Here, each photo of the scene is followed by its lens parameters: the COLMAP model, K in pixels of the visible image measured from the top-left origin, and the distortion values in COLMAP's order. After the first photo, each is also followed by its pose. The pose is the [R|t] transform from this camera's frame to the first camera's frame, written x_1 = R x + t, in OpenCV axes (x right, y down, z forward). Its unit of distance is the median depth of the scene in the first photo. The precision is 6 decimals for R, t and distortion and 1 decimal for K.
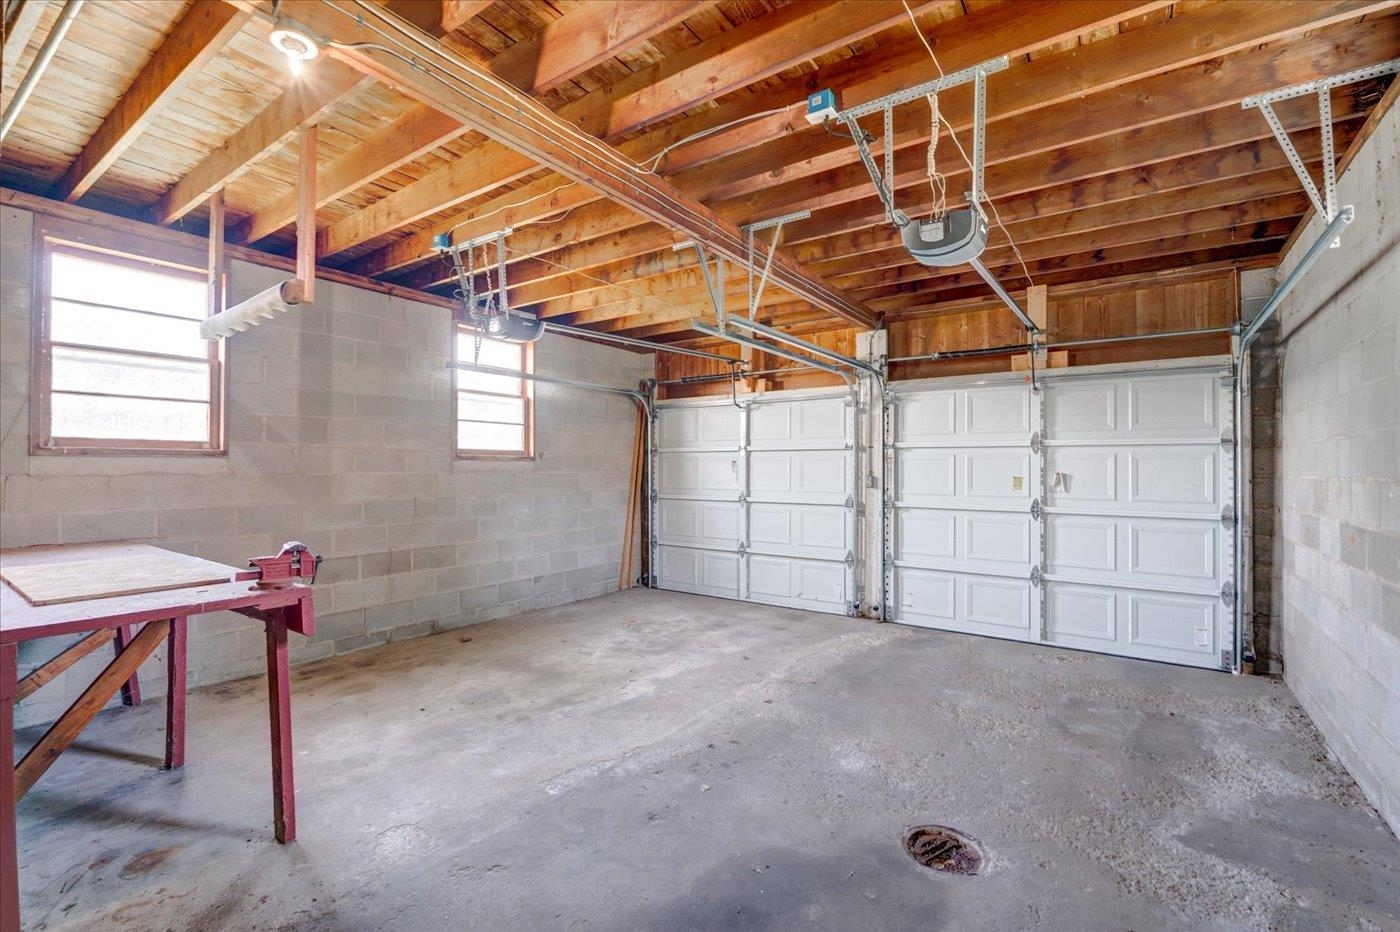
lens RADIAL K [[626.5, 0, 710.3], [0, 626.5, 481.1], [0, 0, 1]] dist [-0.002247, -0.000236]
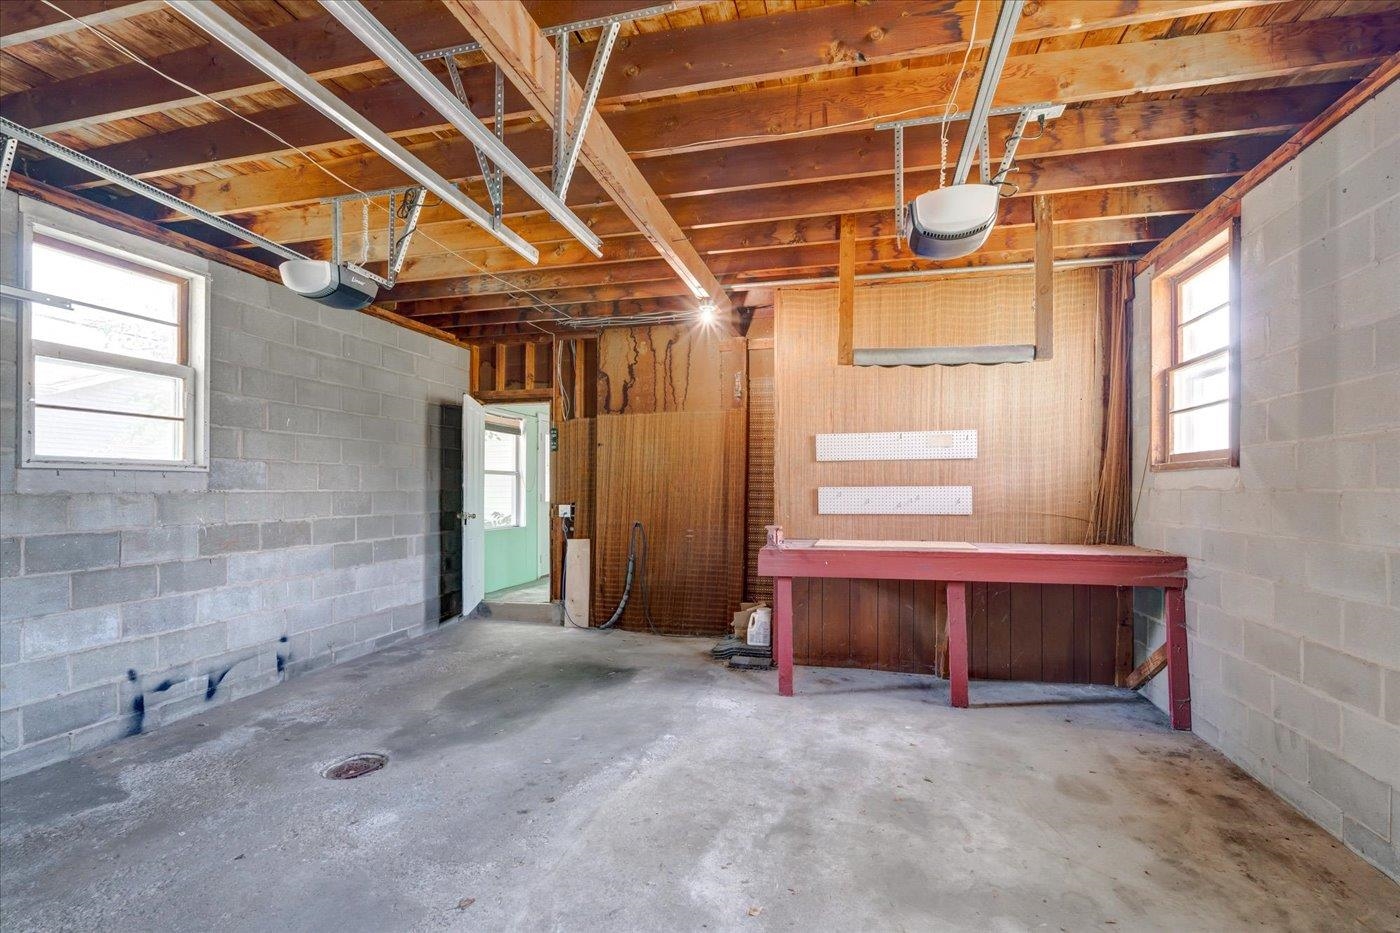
lens RADIAL K [[626.5, 0, 710.3], [0, 626.5, 481.6], [0, 0, 1]] dist [-0.002247, -0.000236]
pose [[-0.935024, -0.002420, -0.354575, 0.090590], [-0.005262, 0.999961, 0.007050, -0.024451], [0.354544, 0.008458, -0.935001, 1.644150]]
